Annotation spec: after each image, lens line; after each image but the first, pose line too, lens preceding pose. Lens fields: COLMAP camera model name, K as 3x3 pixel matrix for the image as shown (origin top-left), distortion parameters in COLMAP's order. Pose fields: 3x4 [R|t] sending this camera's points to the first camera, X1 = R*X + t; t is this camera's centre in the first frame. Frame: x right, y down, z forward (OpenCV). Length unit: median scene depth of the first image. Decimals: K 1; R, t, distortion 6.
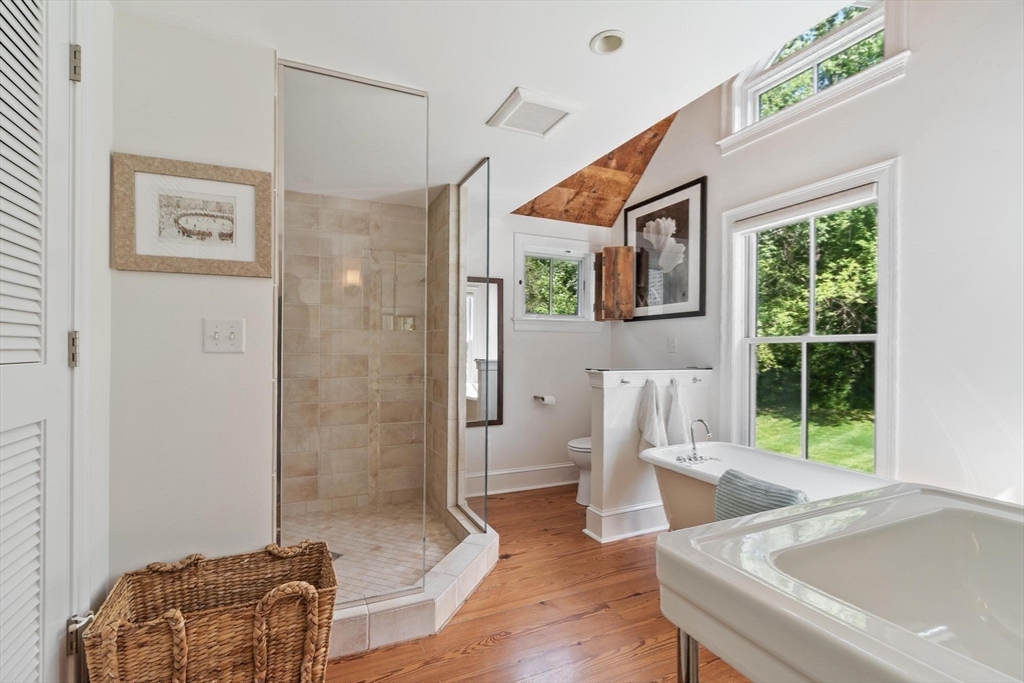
lens RADIAL K [[444.0, 0, 488.7], [0, 444.0, 348.9], [0, 0, 1]] dist [0.000356, -0.000031]
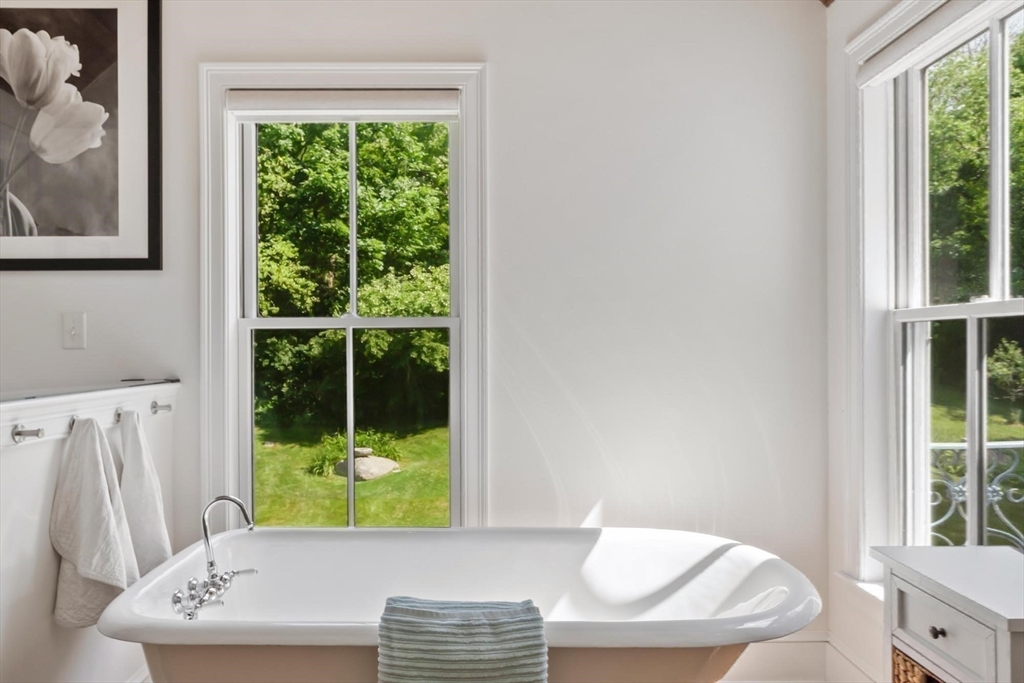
lens RADIAL K [[681.1, 0, 512.0], [0, 681.1, 341.5], [0, 0, 1]] dist [0.005030, 0.002803]
pose [[0.401843, -0.006201, 0.915687, -0.043003], [0.005272, 0.999976, 0.004458, 0.001400], [-0.915693, 0.003037, 0.401867, 0.501629]]
